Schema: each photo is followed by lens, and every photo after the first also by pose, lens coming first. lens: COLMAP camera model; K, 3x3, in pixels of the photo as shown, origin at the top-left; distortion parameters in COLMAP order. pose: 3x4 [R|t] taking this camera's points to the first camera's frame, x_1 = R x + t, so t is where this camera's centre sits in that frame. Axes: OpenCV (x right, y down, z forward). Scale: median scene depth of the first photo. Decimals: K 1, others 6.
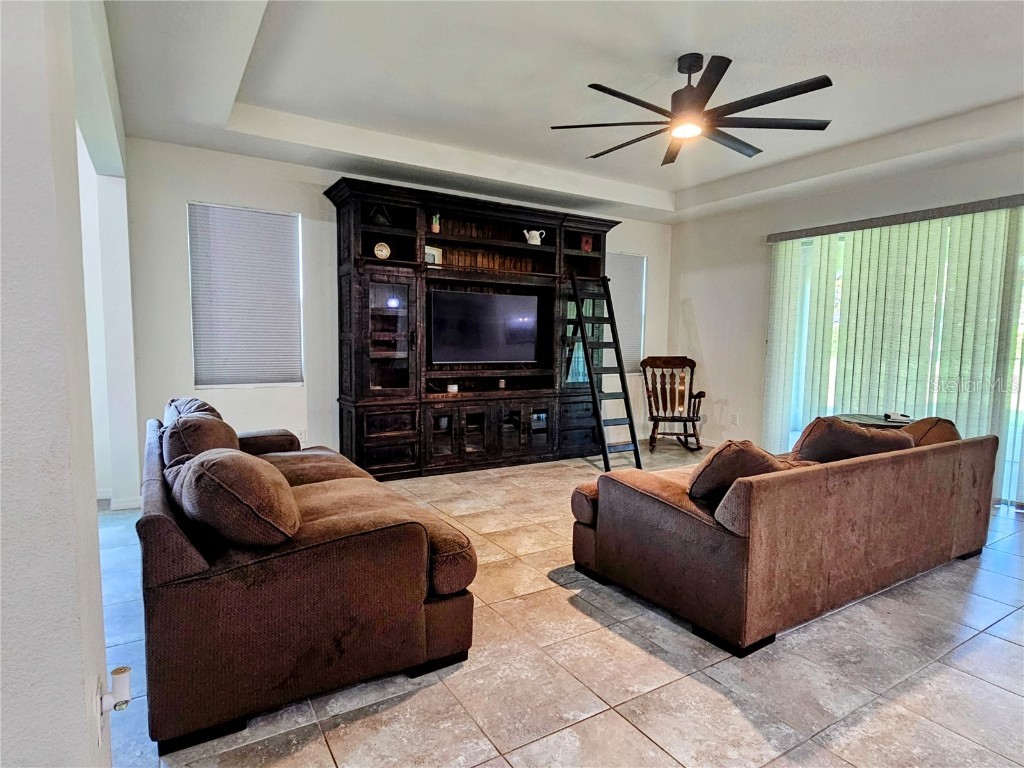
lens RADIAL K [[574.8, 0, 512.2], [0, 574.8, 389.5], [0, 0, 1]] dist [0.000034, -0.002089]
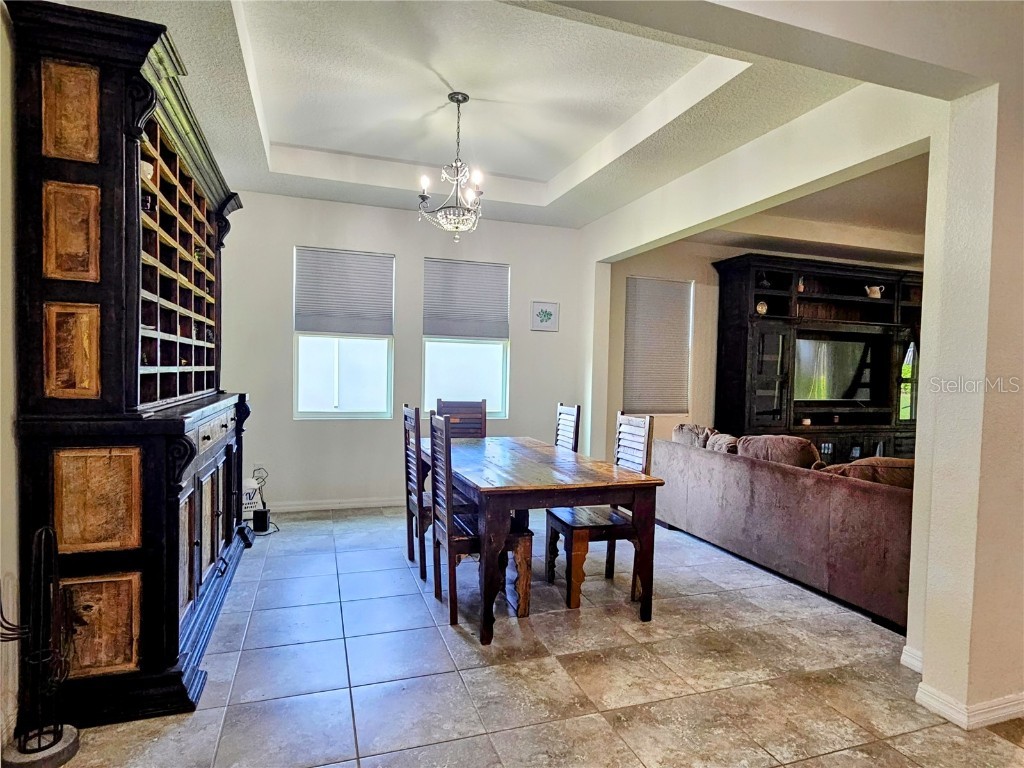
lens RADIAL K [[565.0, 0, 507.7], [0, 565.0, 396.1], [0, 0, 1]] dist [-0.004643, -0.001256]
pose [[0.974180, 0.015040, -0.225271, -0.420021], [-0.026140, 0.998582, -0.046376, 0.014321], [0.224254, 0.051067, 0.973192, -0.249575]]
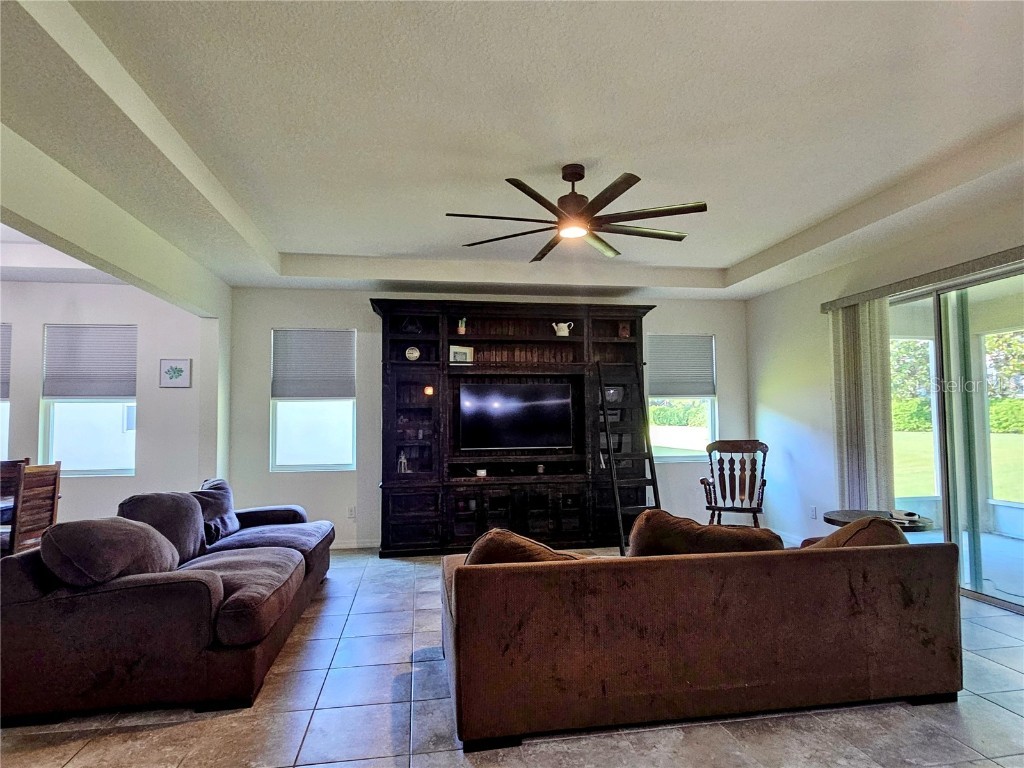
lens RADIAL K [[574.8, 0, 512.2], [0, 574.8, 389.5], [0, 0, 1]] dist [0.000034, -0.002089]
pose [[0.924751, -0.043015, -0.378133, 0.348336], [-0.010086, 0.990473, -0.137337, -0.009030], [0.380438, 0.130817, 0.915508, 0.012618]]
